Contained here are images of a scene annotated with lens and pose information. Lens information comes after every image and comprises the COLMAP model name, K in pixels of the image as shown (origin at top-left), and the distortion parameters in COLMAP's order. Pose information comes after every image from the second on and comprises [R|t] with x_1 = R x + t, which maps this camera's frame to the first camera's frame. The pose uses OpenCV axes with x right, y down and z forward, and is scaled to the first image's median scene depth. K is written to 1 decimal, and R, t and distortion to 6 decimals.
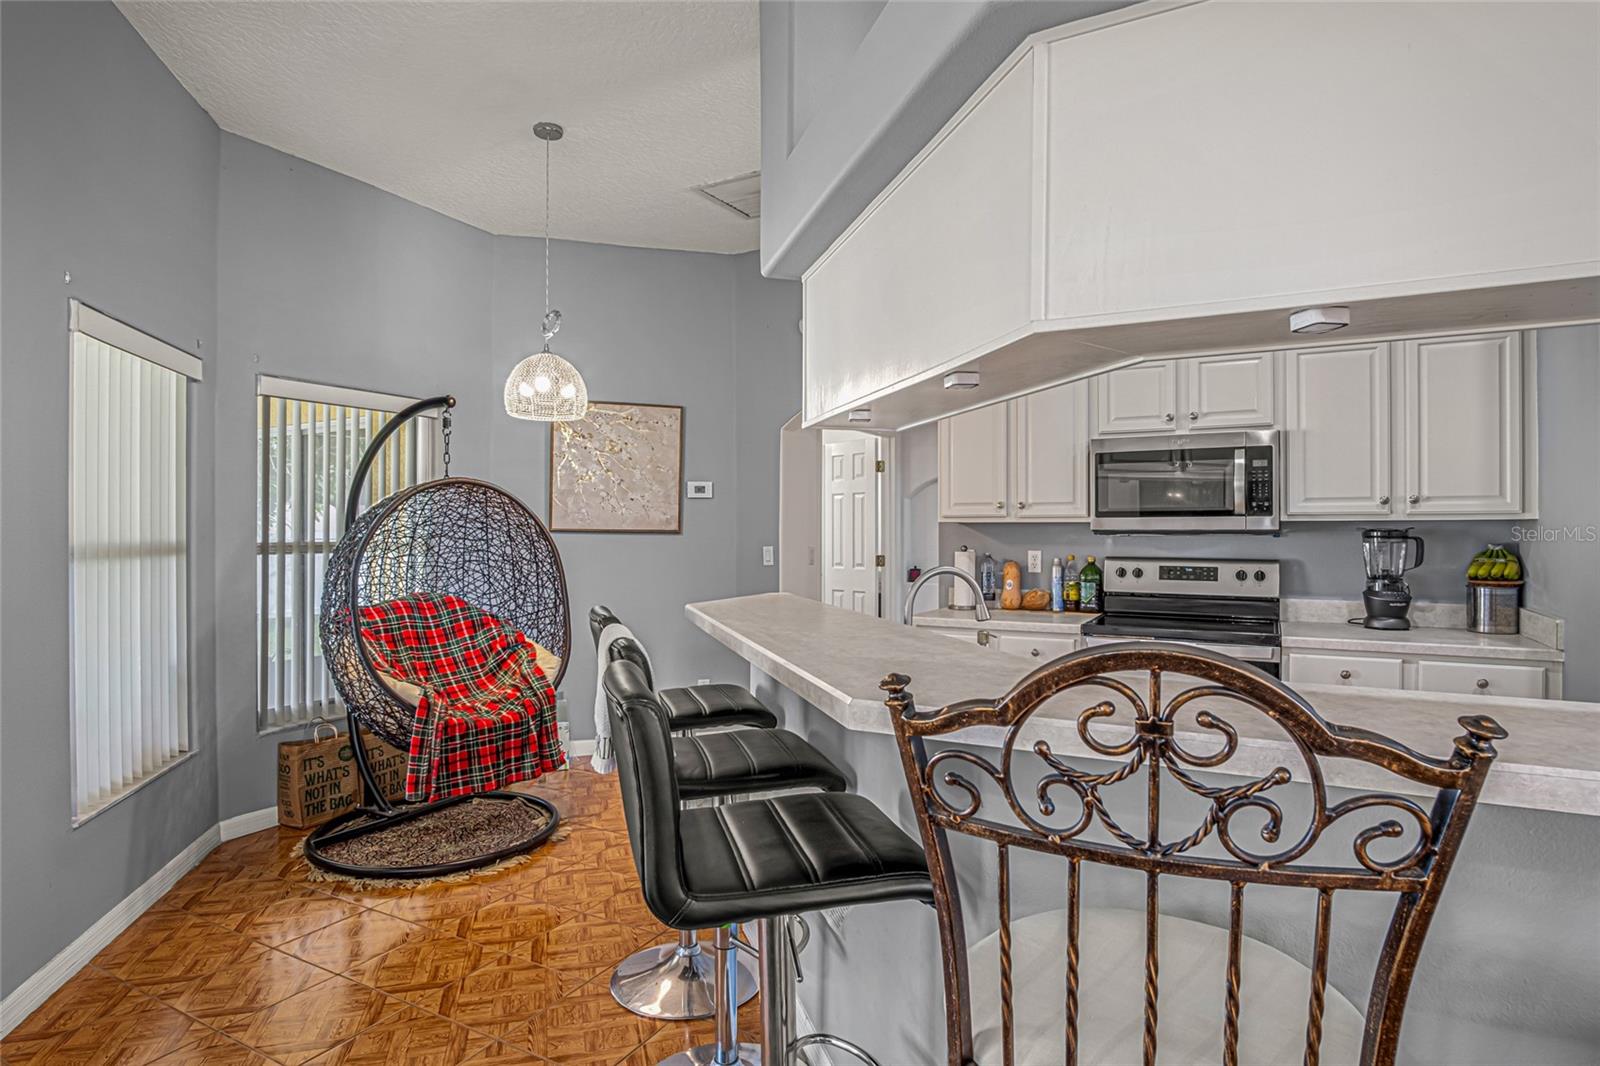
lens RADIAL K [[864.0, 0, 803.4], [0, 864.0, 530.4], [0, 0, 1]] dist [-0.026947, 0.002453]
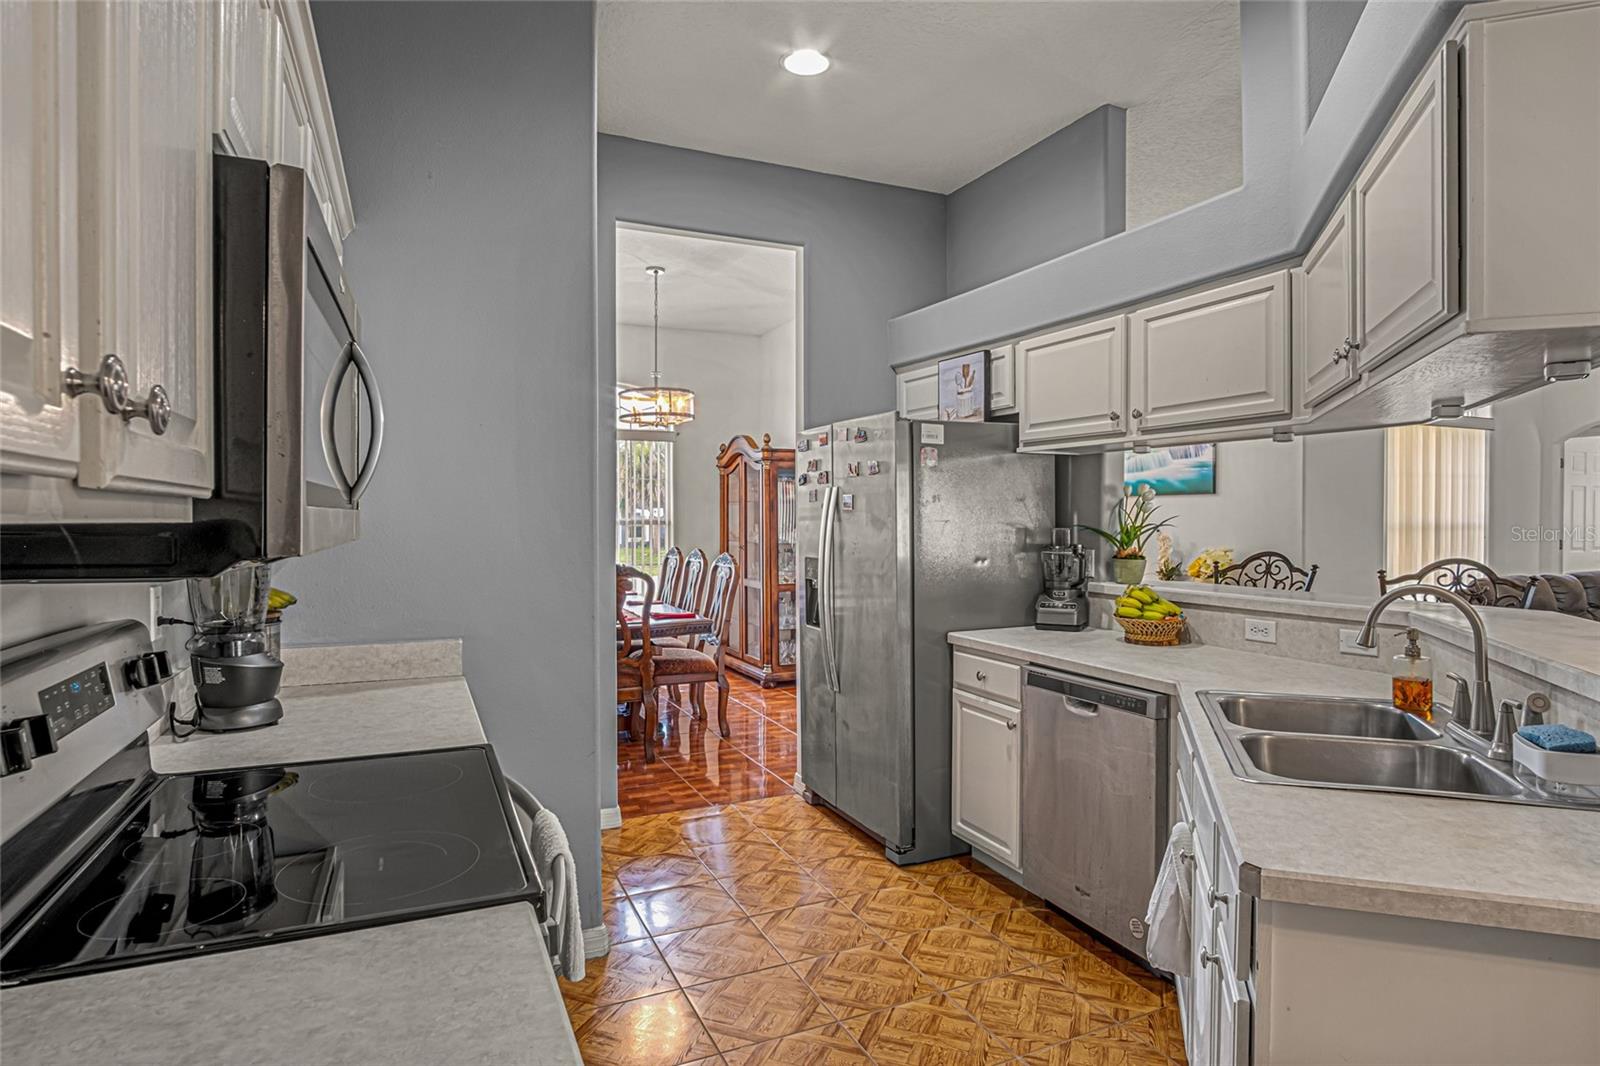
lens RADIAL K [[864.0, 0, 803.4], [0, 864.0, 530.4], [0, 0, 1]] dist [-0.026947, 0.002453]
pose [[-0.806162, -0.009312, 0.591622, 0.084067], [0.000615, 0.999862, 0.016575, -0.010588], [-0.591695, 0.013726, -0.806045, 1.038622]]
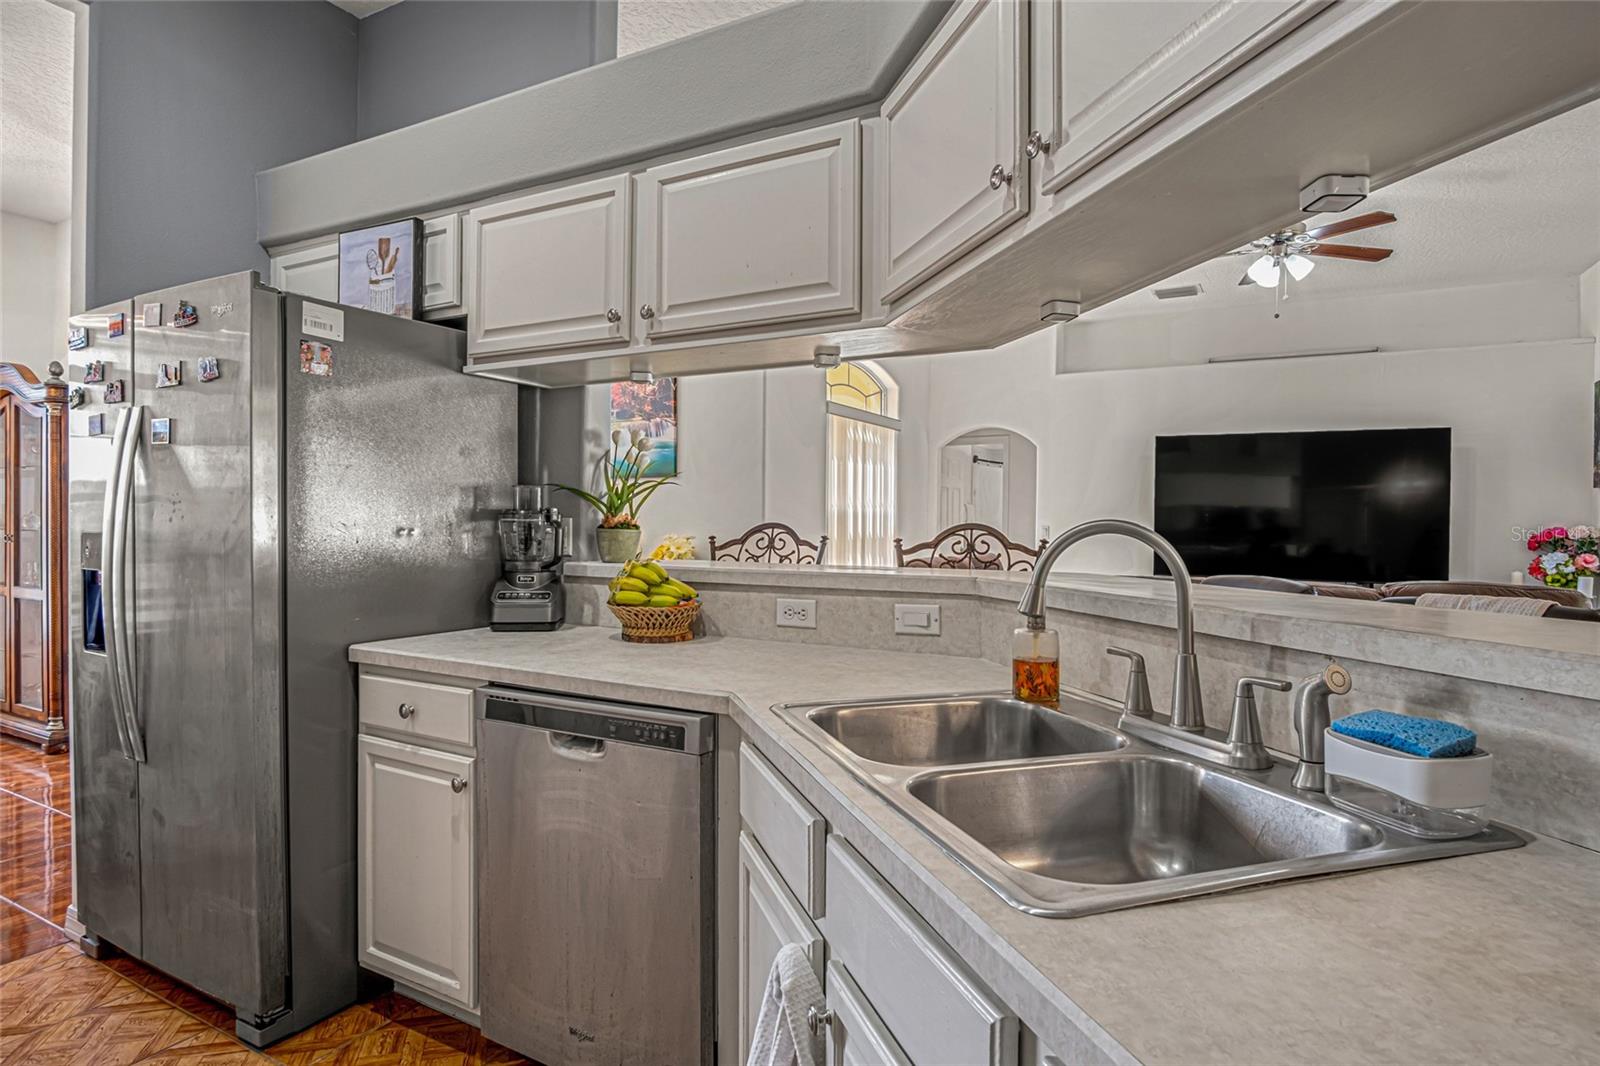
lens RADIAL K [[864.0, 0, 803.4], [0, 864.0, 530.4], [0, 0, 1]] dist [-0.026947, 0.002453]
pose [[-0.999949, -0.009075, -0.004447, 0.189990], [-0.009103, 0.999938, 0.006345, 0.025836], [0.004389, 0.006385, -0.999970, 0.809825]]
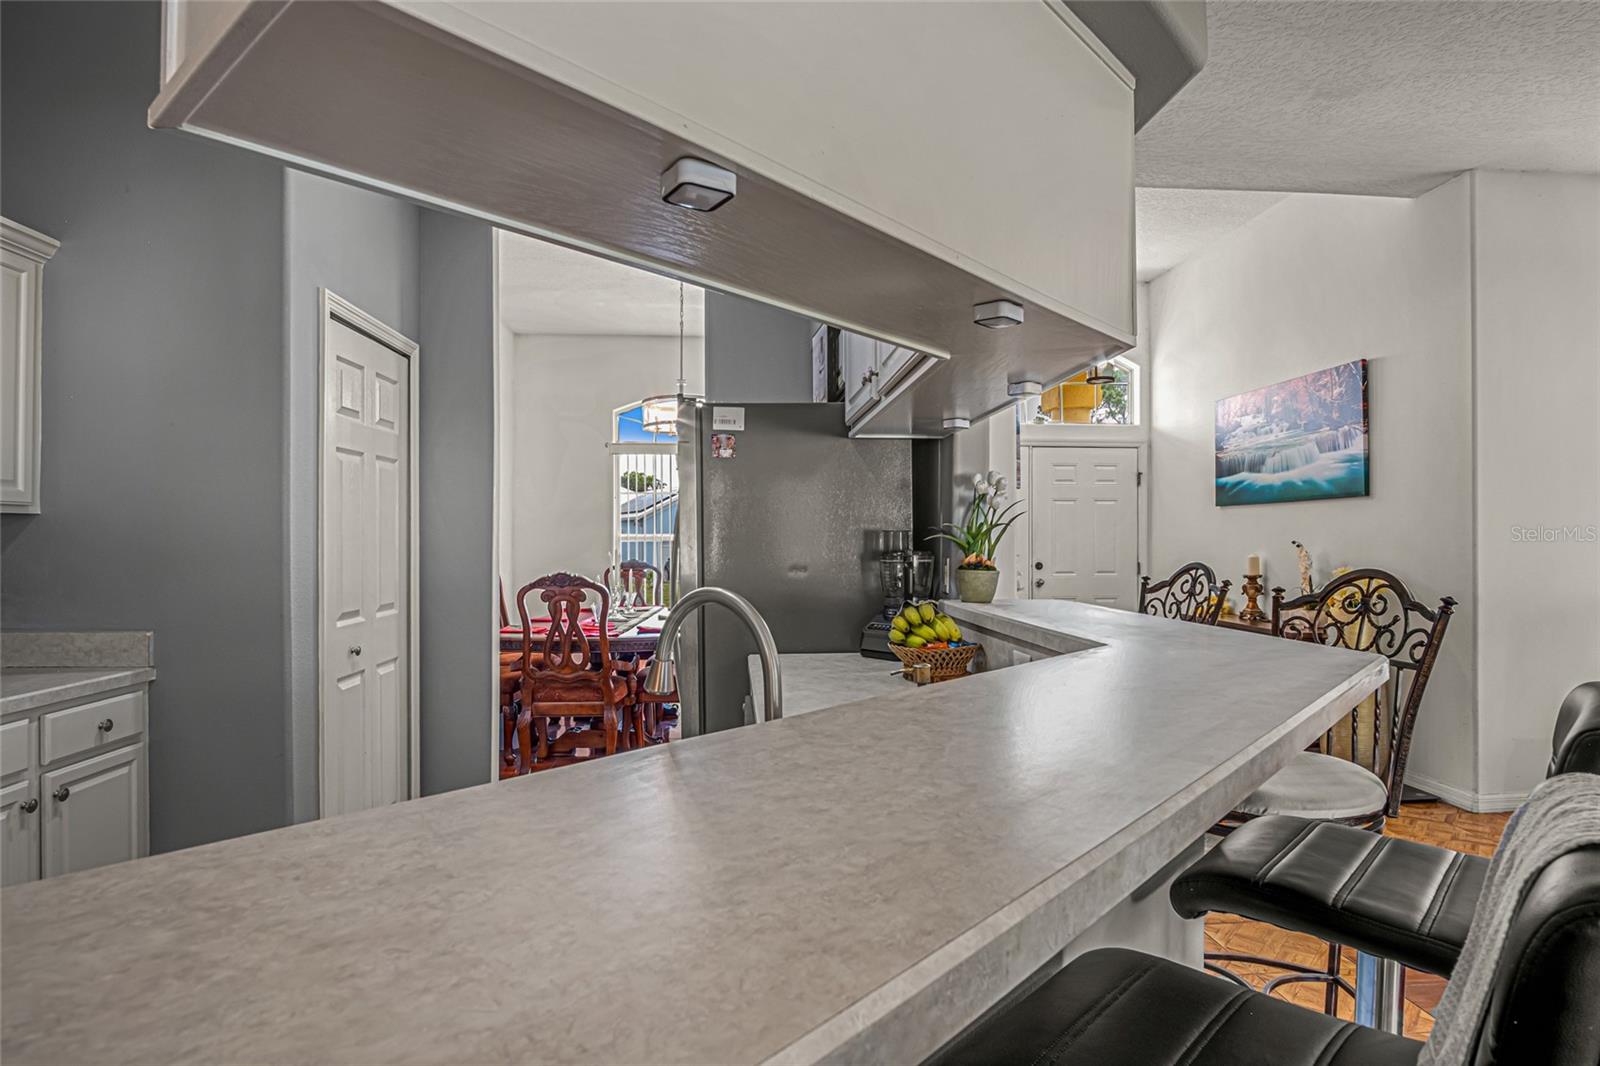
lens RADIAL K [[864.0, 0, 803.4], [0, 864.0, 530.4], [0, 0, 1]] dist [-0.026947, 0.002453]
pose [[-0.548352, 0.011095, 0.836174, -0.136248], [0.000249, 0.999914, -0.013104, 0.009924], [-0.836247, -0.006978, -0.548308, 0.646233]]
